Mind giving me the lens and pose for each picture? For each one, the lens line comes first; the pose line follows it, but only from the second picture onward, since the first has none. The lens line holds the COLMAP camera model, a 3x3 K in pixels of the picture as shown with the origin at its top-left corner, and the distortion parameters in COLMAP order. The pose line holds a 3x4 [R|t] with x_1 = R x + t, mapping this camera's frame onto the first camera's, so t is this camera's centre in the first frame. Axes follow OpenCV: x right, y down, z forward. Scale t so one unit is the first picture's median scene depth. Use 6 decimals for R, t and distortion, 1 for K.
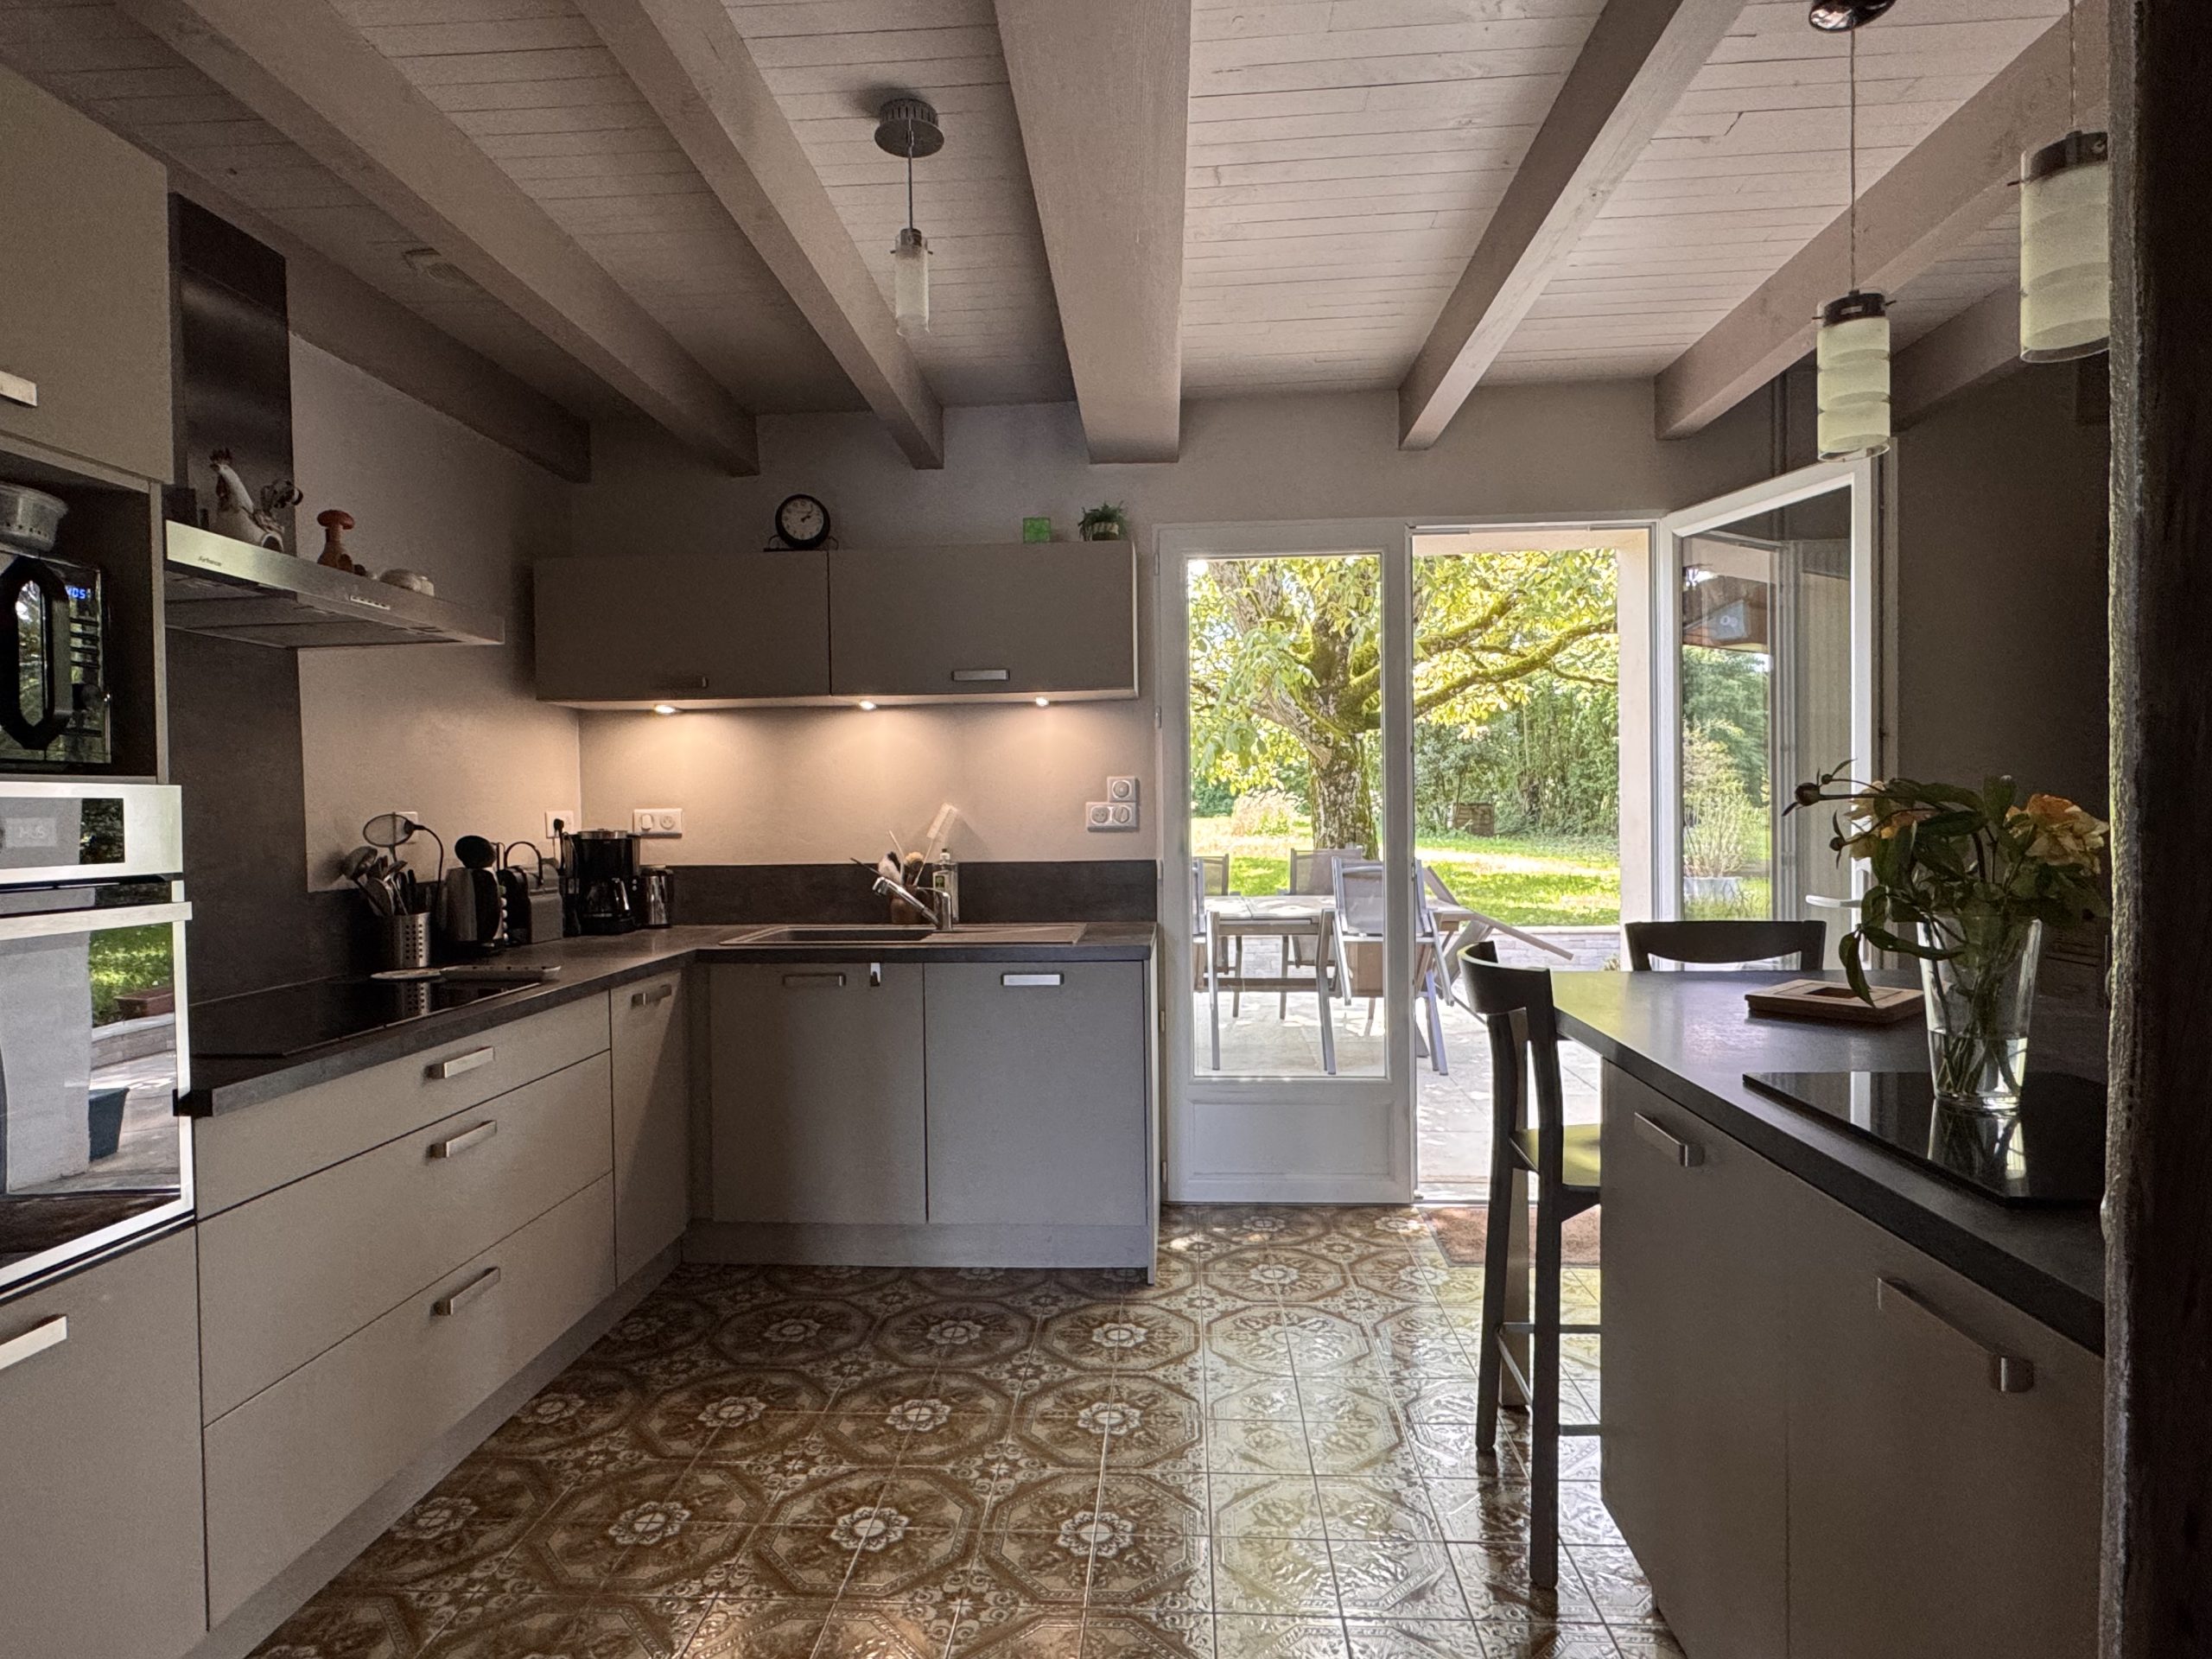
lens RADIAL K [[1216.1, 0, 1101.1], [0, 1216.1, 829.8], [0, 0, 1]] dist [0.004901, 0.000789]
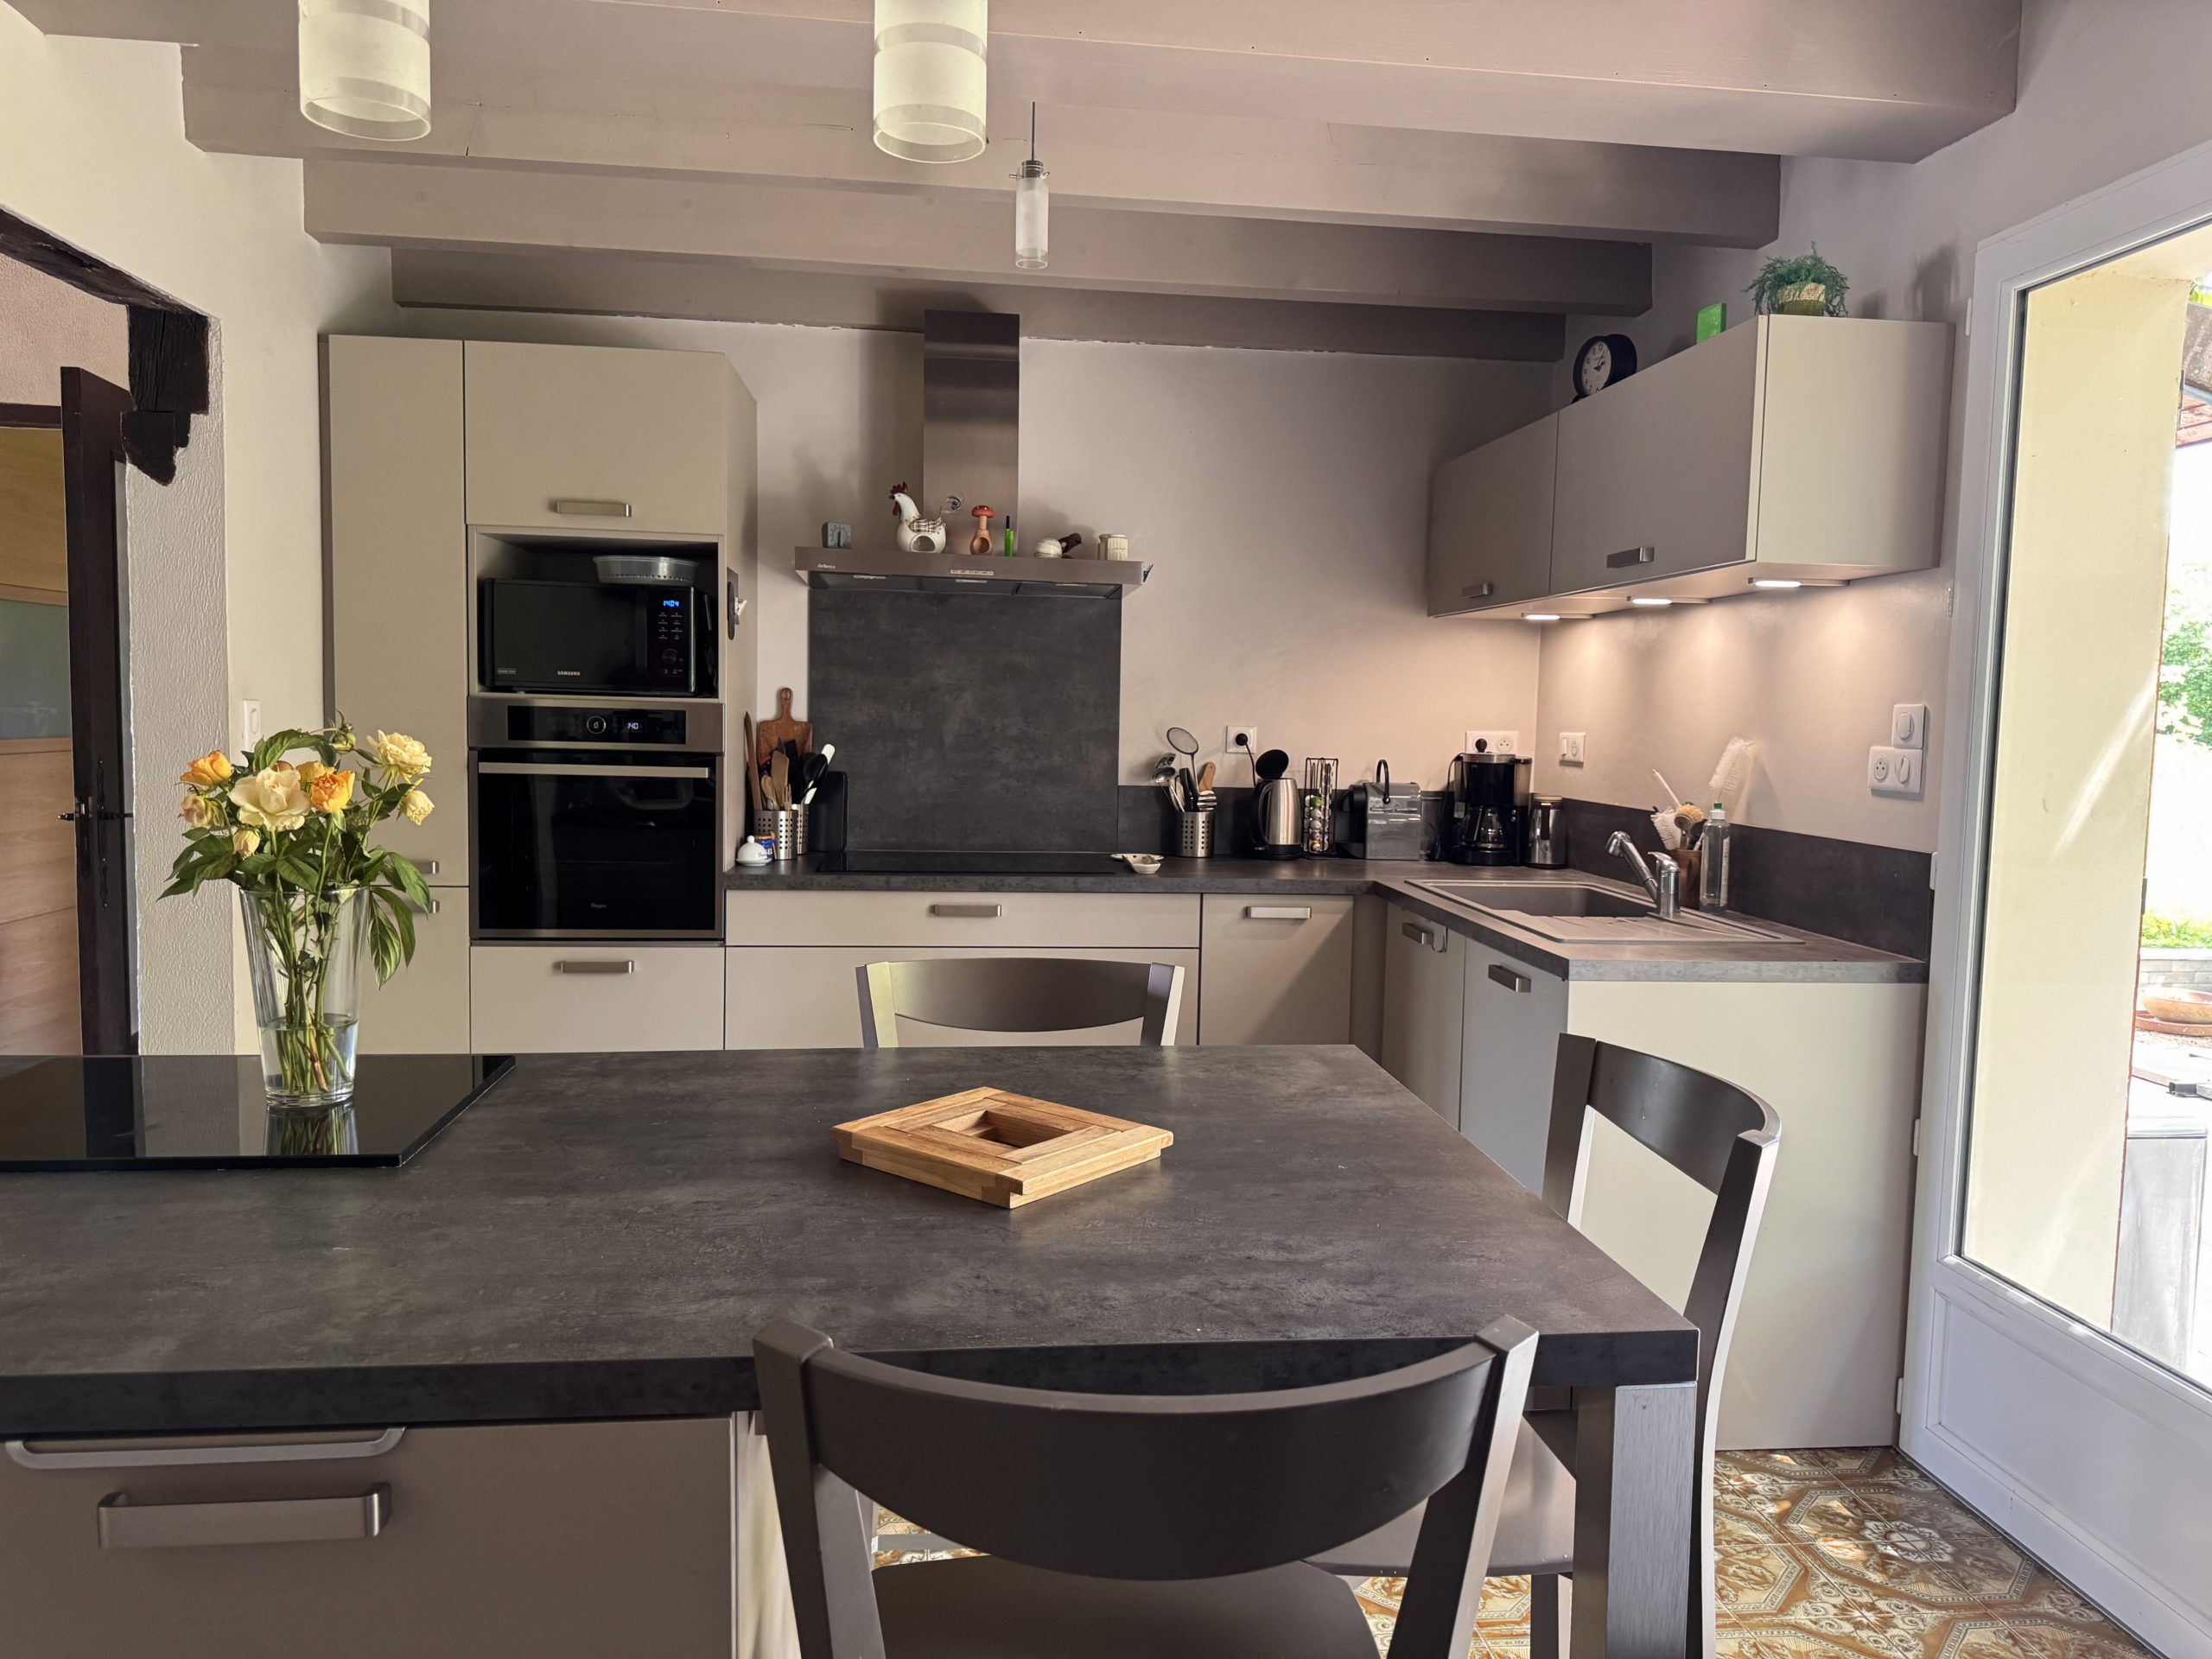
lens RADIAL K [[1578.3, 0, 1101.6], [0, 1578.3, 827.2], [0, 0, 1]] dist [-0.008480, -0.004944]
pose [[0.150738, 0.094738, -0.984024, 0.708449], [-0.042963, 0.995085, 0.089222, -0.036375], [0.987640, 0.028827, 0.154068, 0.511283]]
